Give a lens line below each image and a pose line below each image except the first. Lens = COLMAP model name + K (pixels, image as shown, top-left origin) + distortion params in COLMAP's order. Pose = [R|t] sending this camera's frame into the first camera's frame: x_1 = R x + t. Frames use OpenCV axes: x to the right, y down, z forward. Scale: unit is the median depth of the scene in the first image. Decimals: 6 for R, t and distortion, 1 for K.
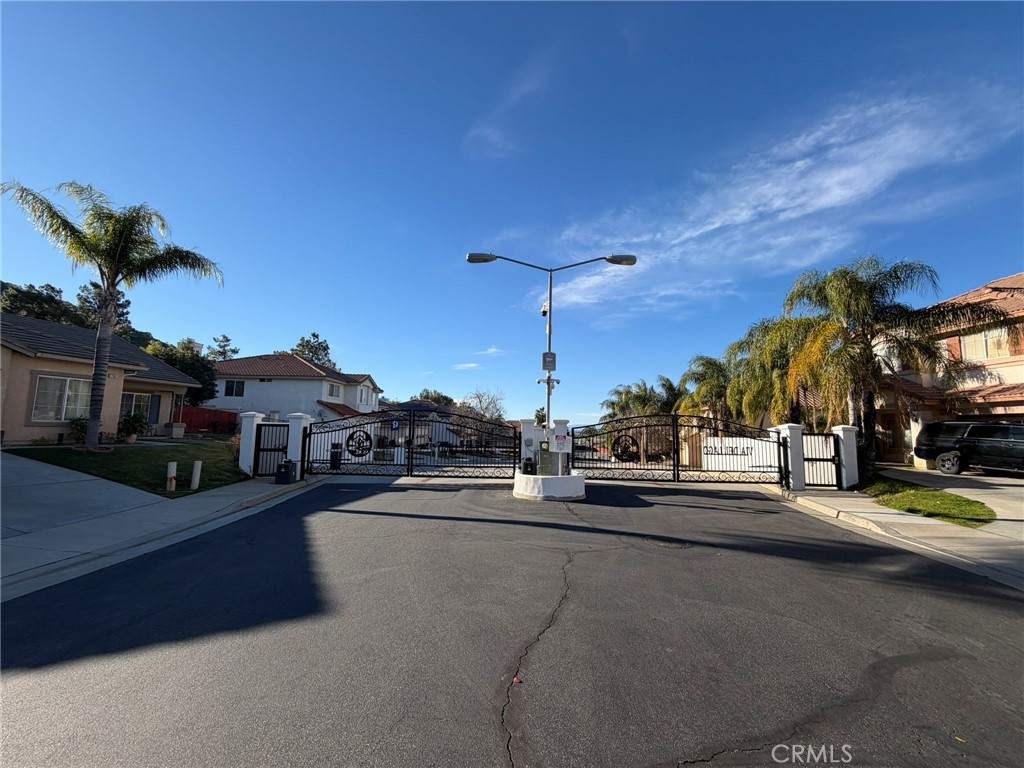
lens RADIAL K [[412.9, 0, 512.0], [0, 412.9, 384.0], [0, 0, 1]] dist [0.002569, 0.000569]
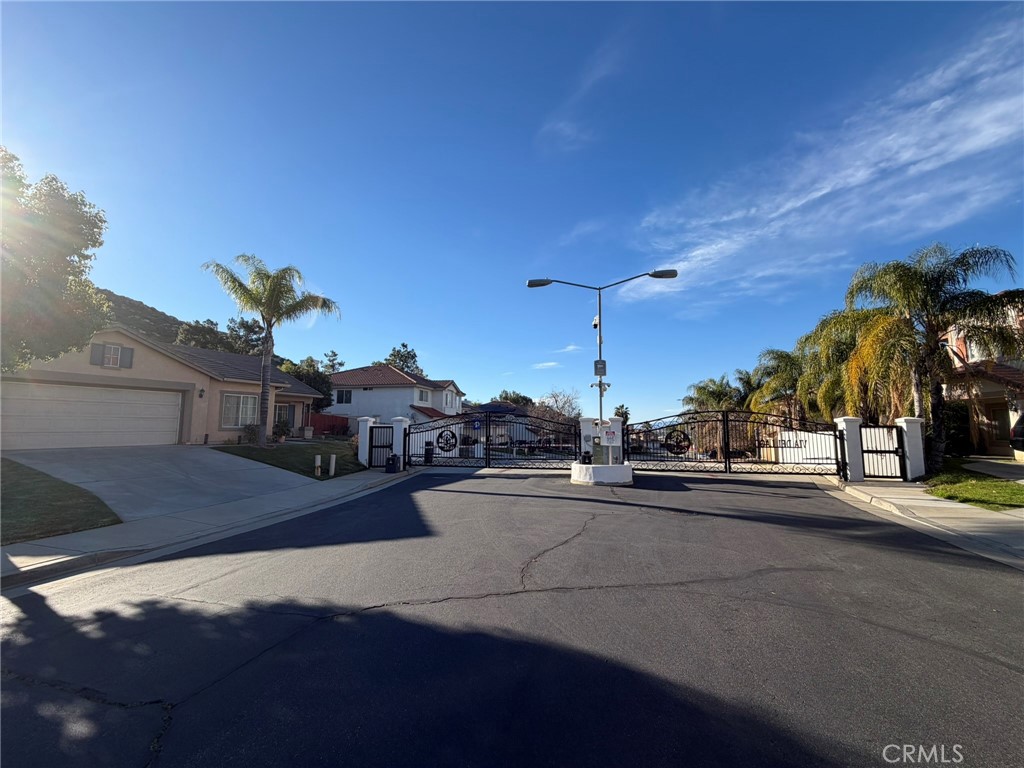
lens RADIAL K [[412.9, 0, 512.0], [0, 412.9, 384.0], [0, 0, 1]] dist [0.002569, 0.000569]
pose [[0.981157, -0.037583, -0.189522, 0.056675], [0.038051, 0.999275, -0.001172, -0.015064], [0.189429, -0.006062, 0.981876, -0.161396]]
